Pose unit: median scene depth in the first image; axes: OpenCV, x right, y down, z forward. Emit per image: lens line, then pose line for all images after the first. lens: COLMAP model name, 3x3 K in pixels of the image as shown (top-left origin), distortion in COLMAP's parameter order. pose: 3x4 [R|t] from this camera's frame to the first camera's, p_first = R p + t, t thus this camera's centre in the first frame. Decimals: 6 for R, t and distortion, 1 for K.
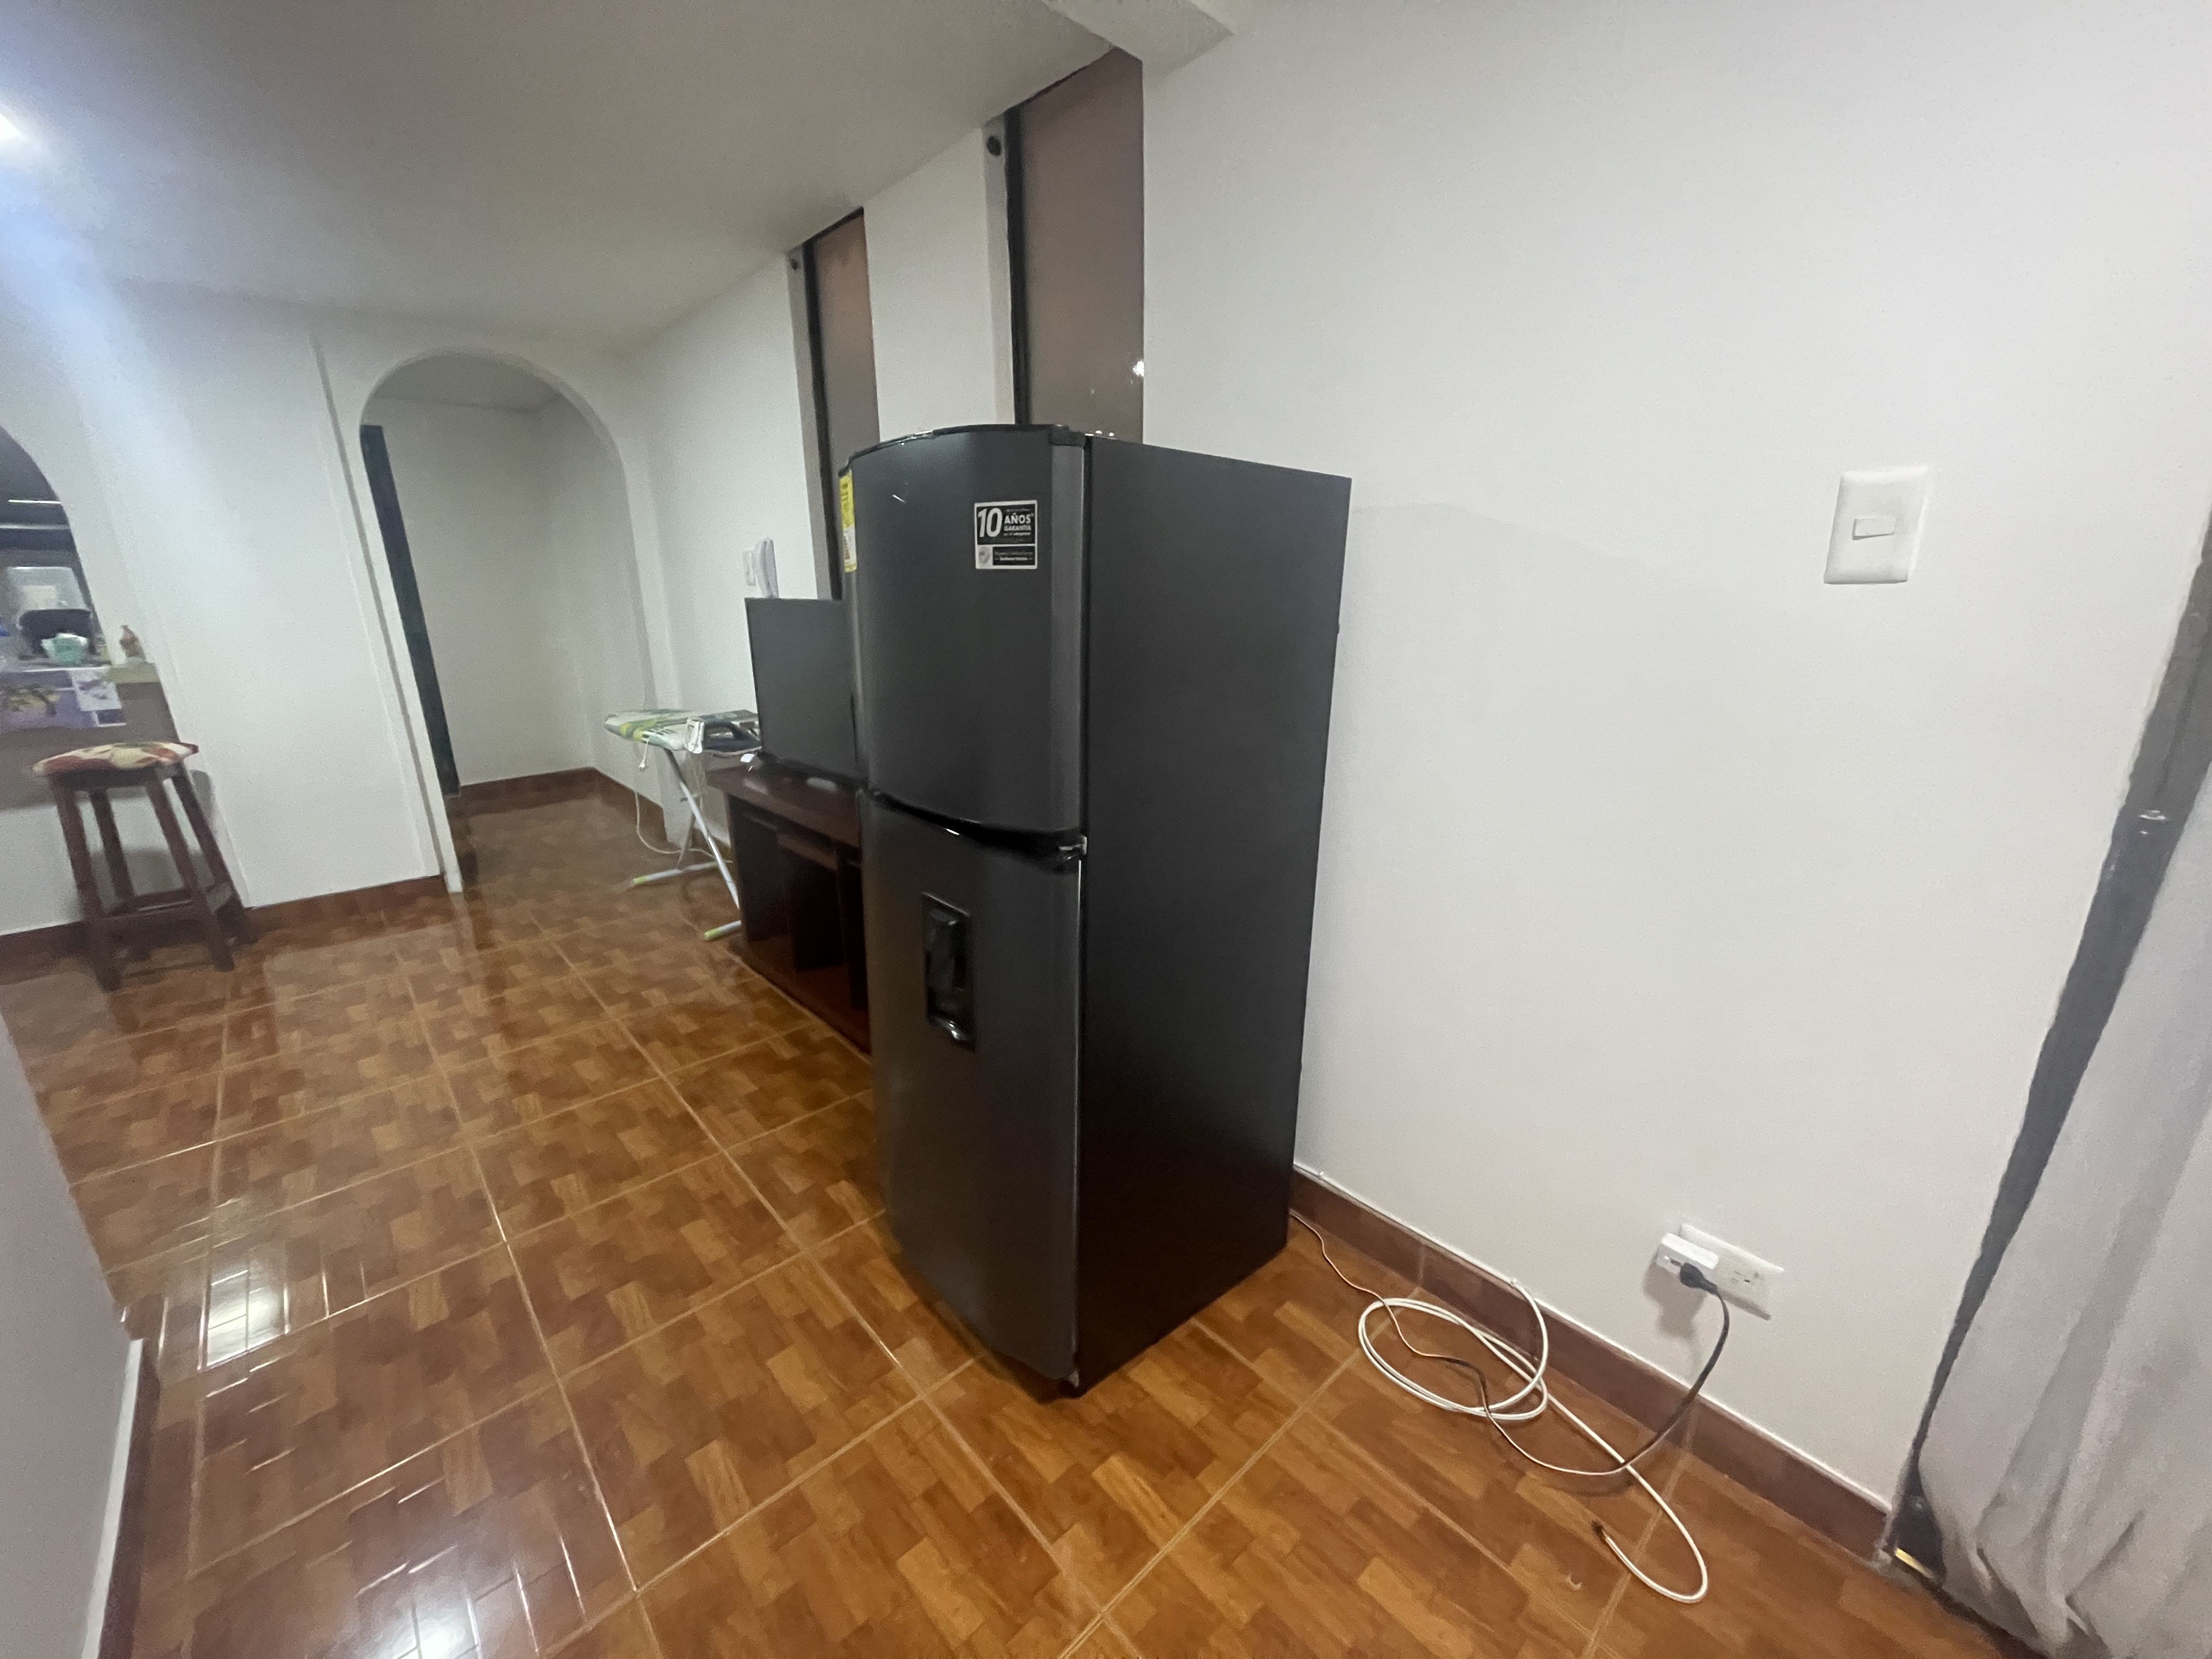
lens RADIAL K [[893.1, 0, 1106.5], [0, 893.1, 844.5], [0, 0, 1]] dist [0.001206, 0.000149]
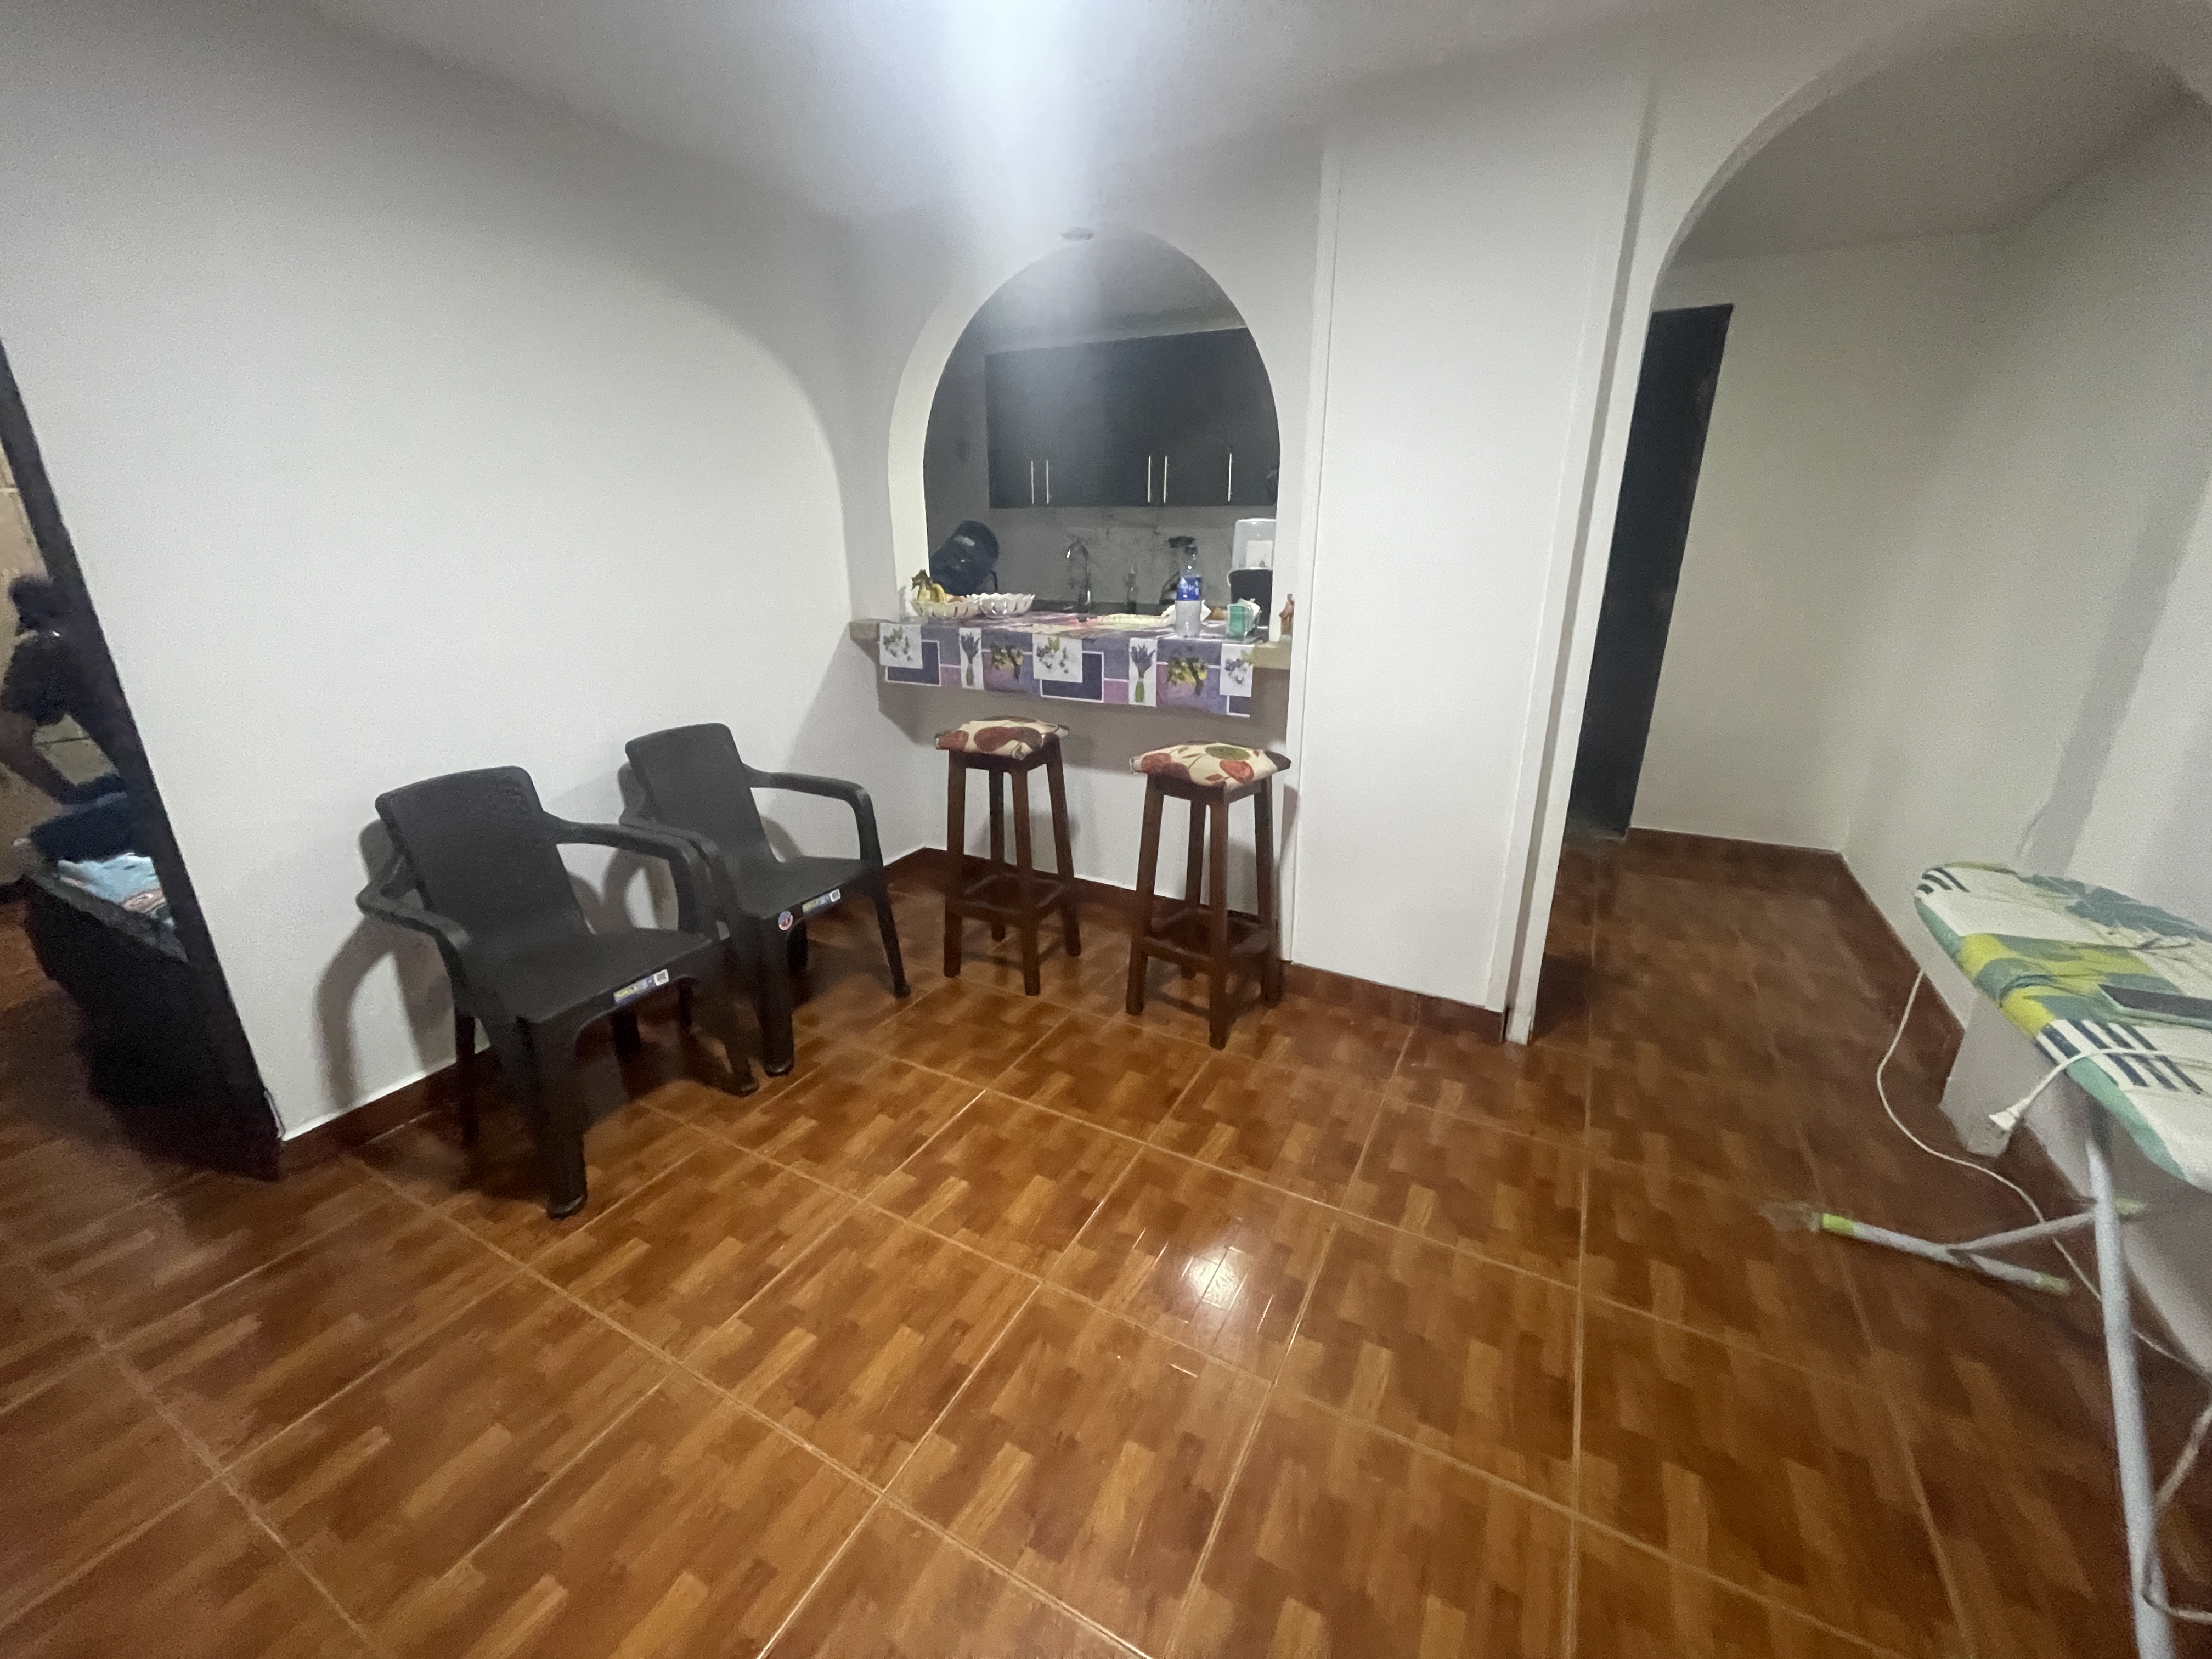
lens RADIAL K [[893.1, 0, 1097.0], [0, 893.1, 836.2], [0, 0, 1]] dist [0.001206, 0.000149]
pose [[0.331942, 0.314661, -0.889271, -0.383635], [-0.277799, 0.933525, 0.226624, -0.175689], [0.901466, 0.171813, 0.397289, 0.565854]]
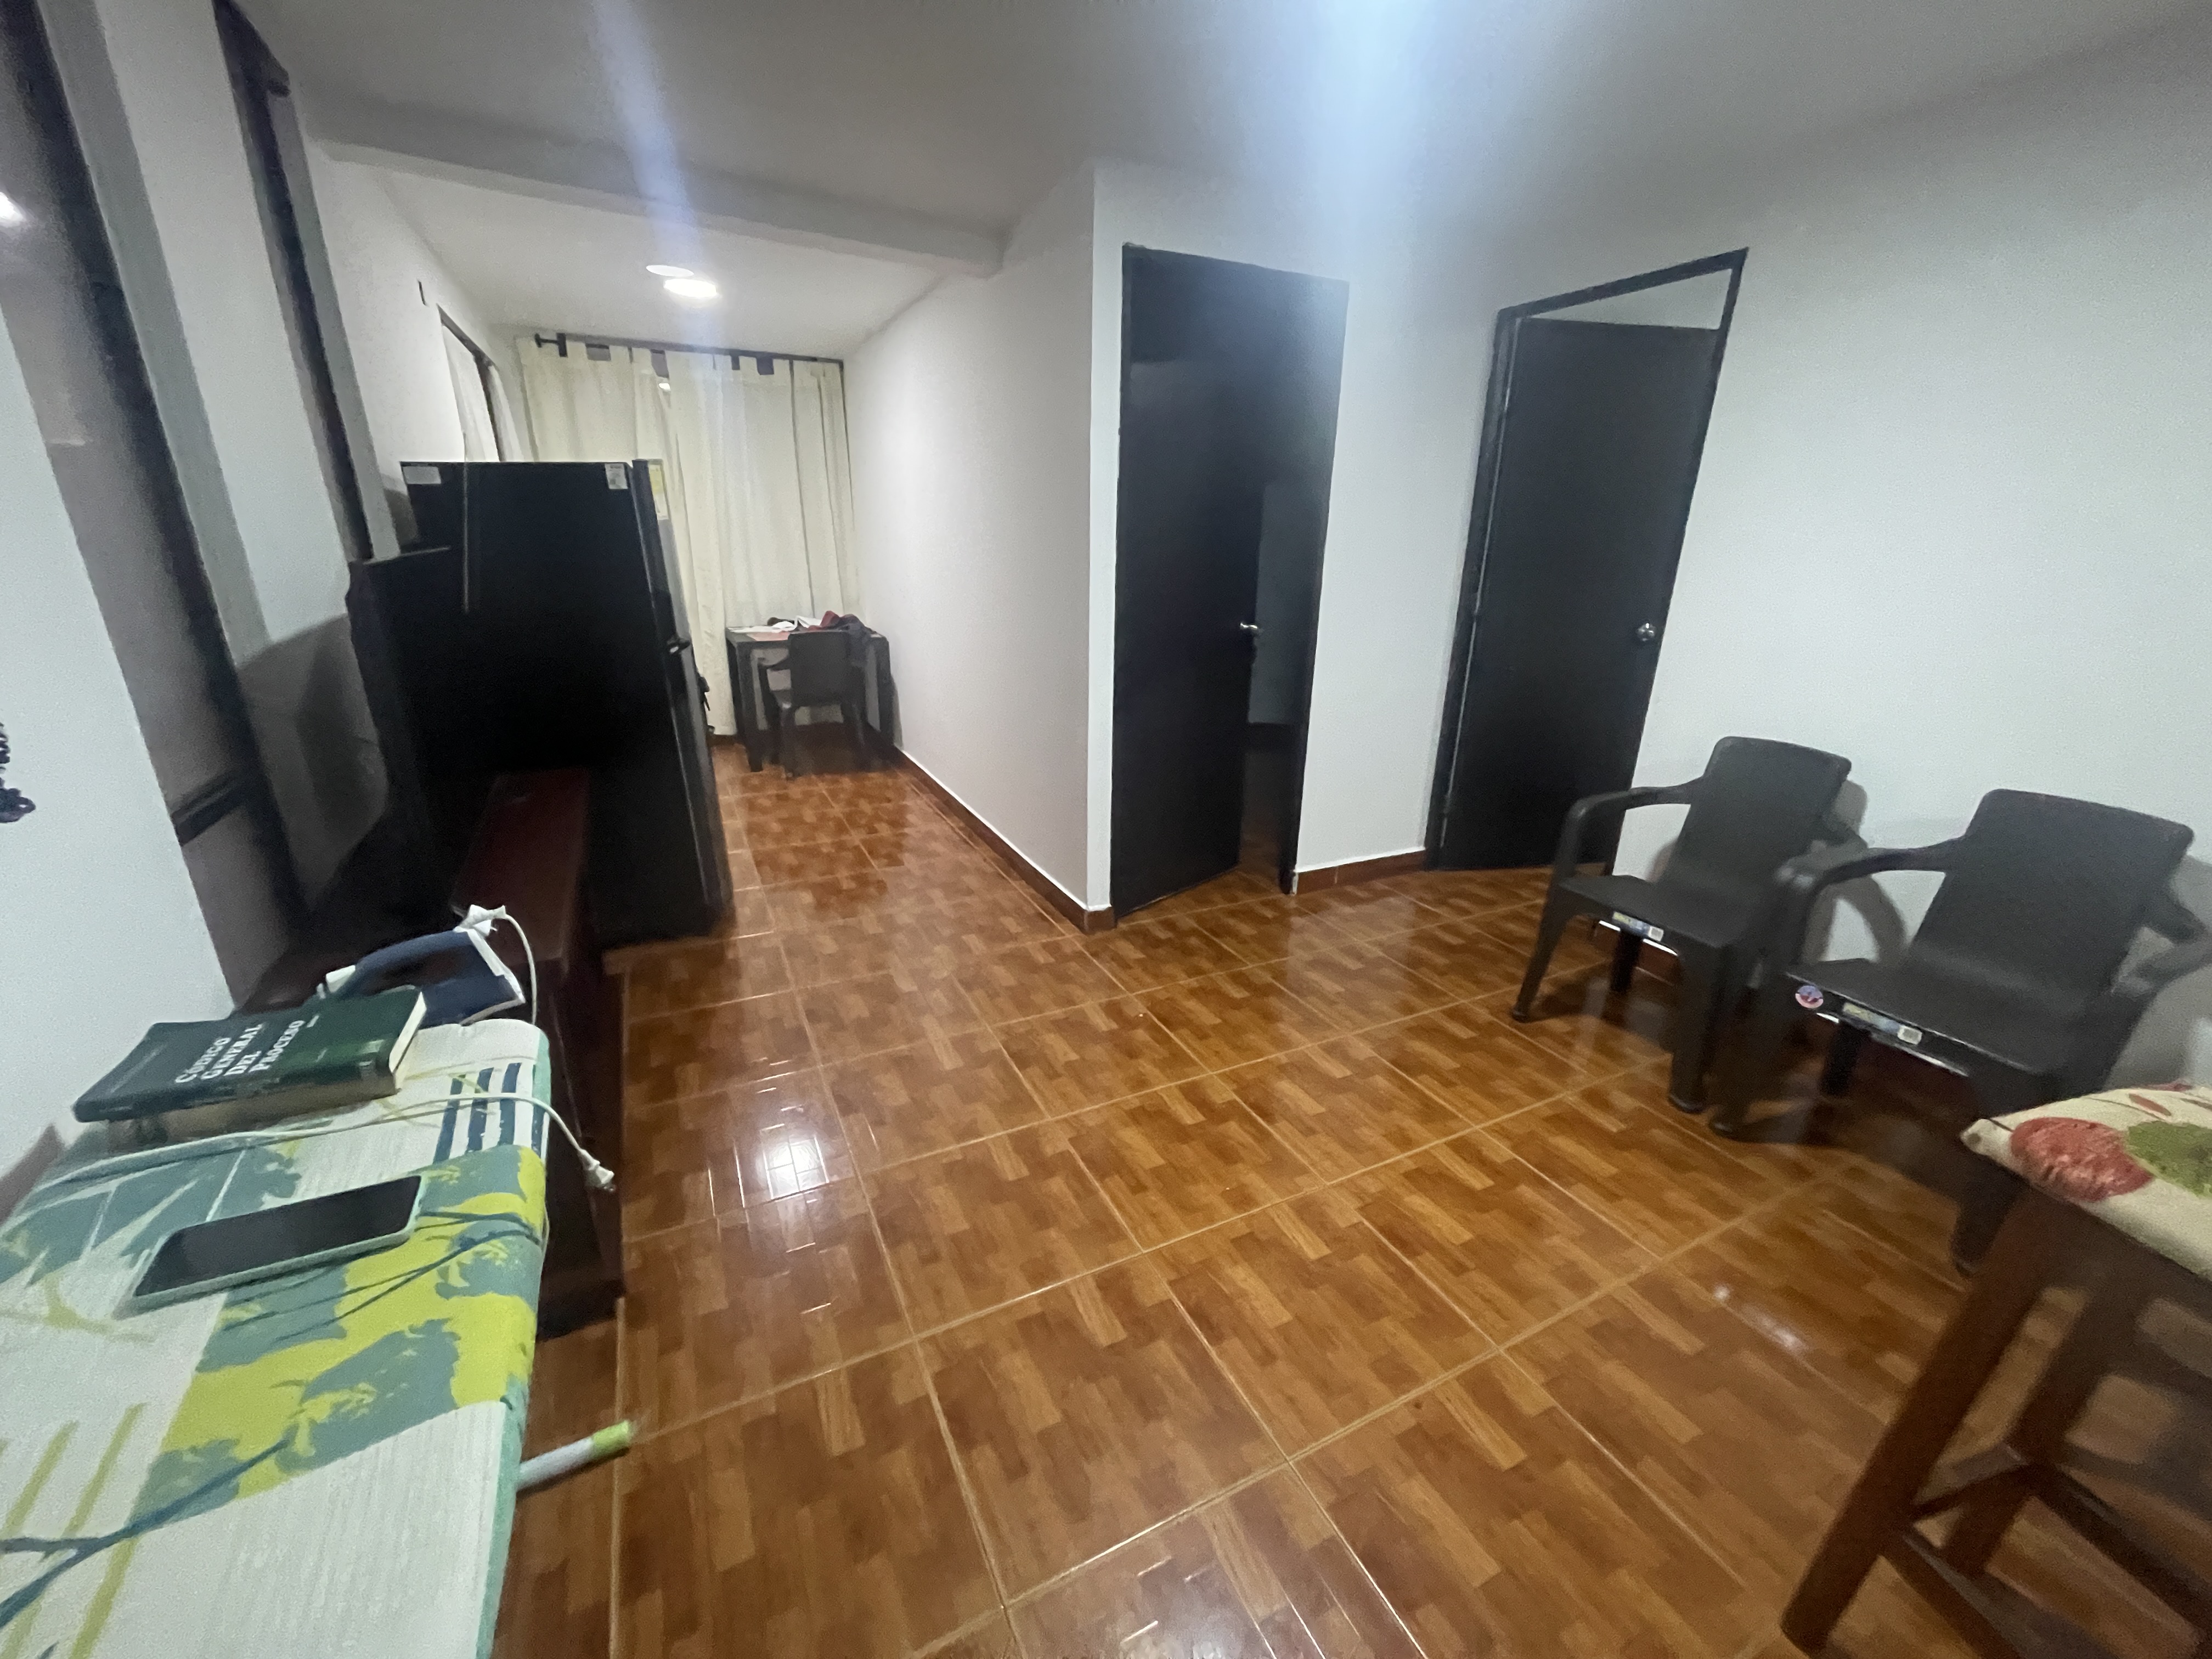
lens RADIAL K [[893.1, 0, 1112.5], [0, 893.1, 834.1], [0, 0, 1]] dist [0.001206, 0.000149]
pose [[-0.963185, -0.092315, 0.252493, -0.772966], [0.071106, 0.818270, 0.570419, -0.345610], [-0.259266, 0.567372, -0.781582, 1.165905]]
